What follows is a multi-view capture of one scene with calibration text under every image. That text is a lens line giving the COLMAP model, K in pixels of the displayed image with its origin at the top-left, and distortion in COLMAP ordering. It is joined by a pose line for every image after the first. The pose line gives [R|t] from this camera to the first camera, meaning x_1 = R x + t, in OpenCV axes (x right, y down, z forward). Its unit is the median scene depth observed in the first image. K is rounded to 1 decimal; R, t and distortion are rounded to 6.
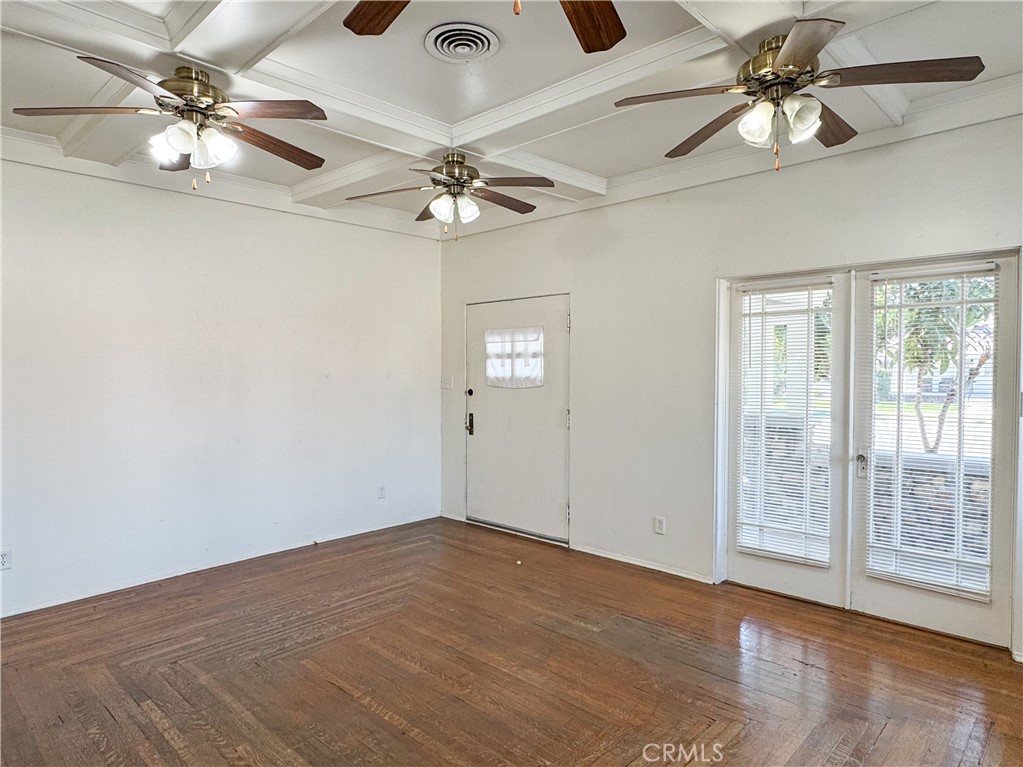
lens RADIAL K [[627.4, 0, 483.8], [0, 627.4, 382.0], [0, 0, 1]] dist [0.004489, 0.005765]
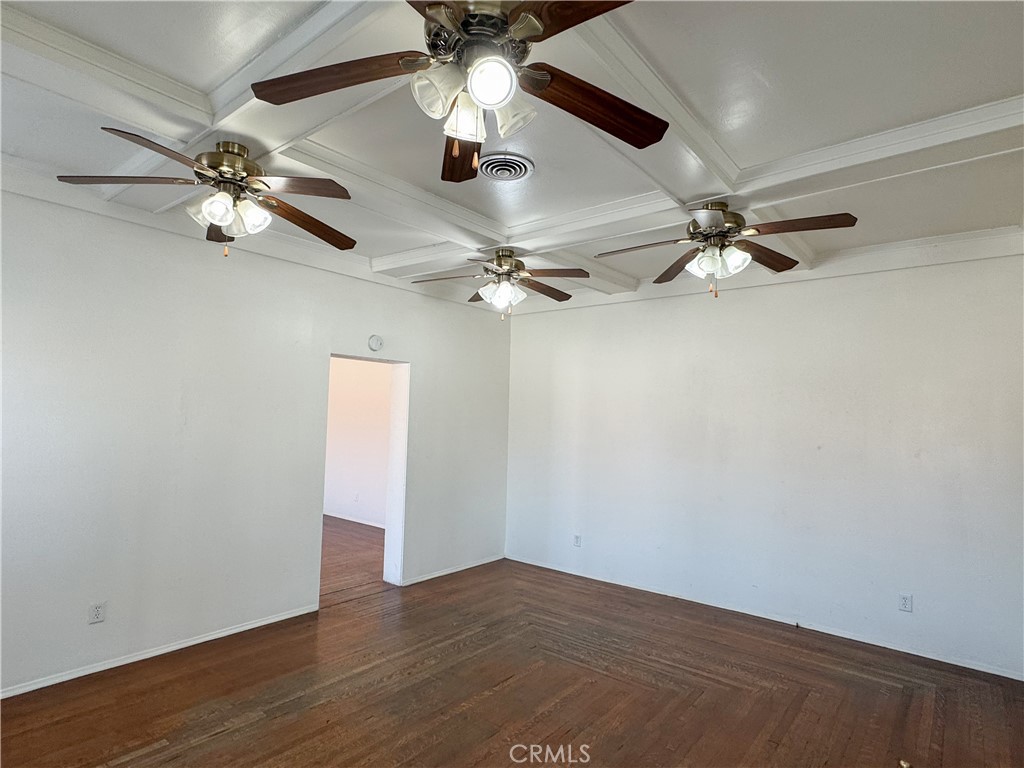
lens RADIAL K [[552.5, 0, 514.7], [0, 552.5, 381.5], [0, 0, 1]] dist [-0.000572, 0.001413]
pose [[0.106987, -0.048441, -0.993080, 0.704718], [-0.052066, 0.997169, -0.054250, -0.051392], [0.992896, 0.057510, 0.104162, 0.650851]]
